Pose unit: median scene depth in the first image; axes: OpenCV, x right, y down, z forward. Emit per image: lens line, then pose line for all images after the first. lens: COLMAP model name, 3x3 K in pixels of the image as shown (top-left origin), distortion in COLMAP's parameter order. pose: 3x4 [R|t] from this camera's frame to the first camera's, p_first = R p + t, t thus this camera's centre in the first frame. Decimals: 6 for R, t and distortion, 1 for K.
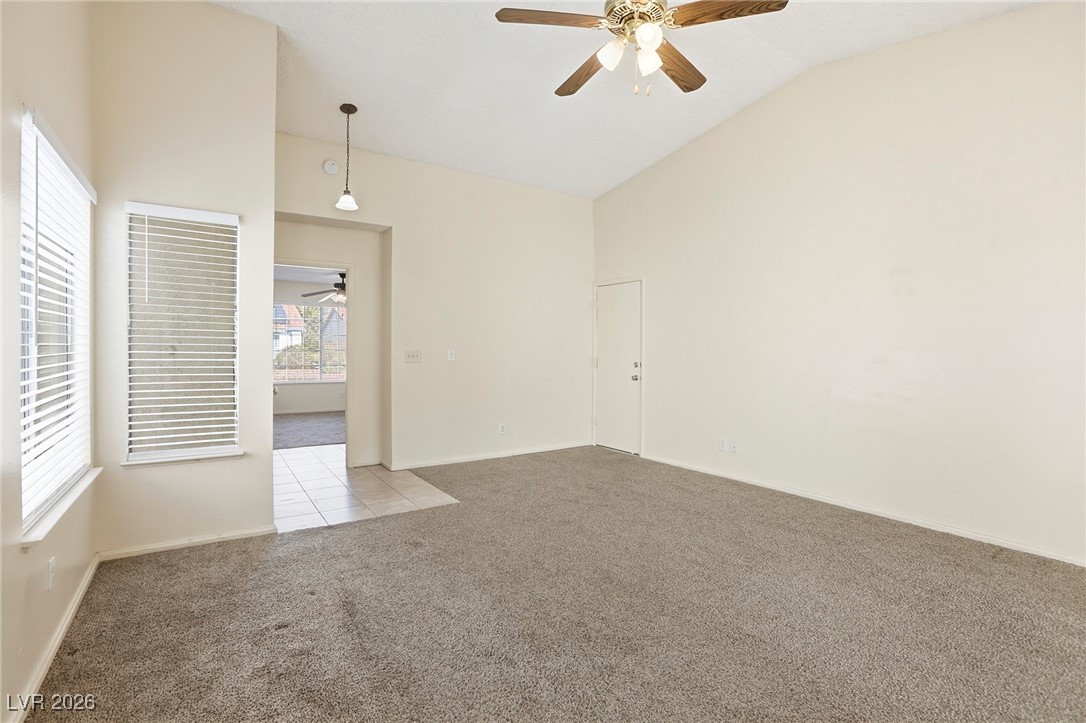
lens RADIAL K [[507.0, 0, 536.2], [0, 507.0, 354.2], [0, 0, 1]] dist [-0.003893, 0.000223]
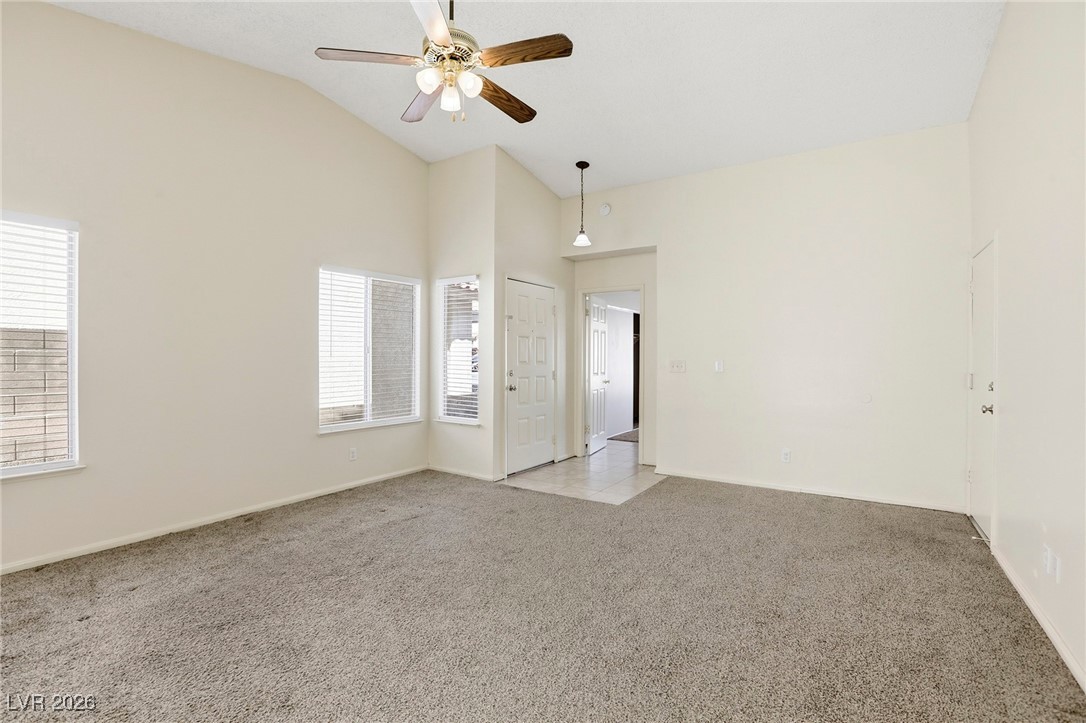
lens RADIAL K [[507.0, 0, 535.0], [0, 507.0, 361.9], [0, 0, 1]] dist [-0.003893, 0.000223]
pose [[0.381430, 0.003434, -0.924391, 0.945700], [-0.011574, 0.999932, -0.001061, -0.000653], [0.924325, 0.011104, 0.381444, 0.553431]]
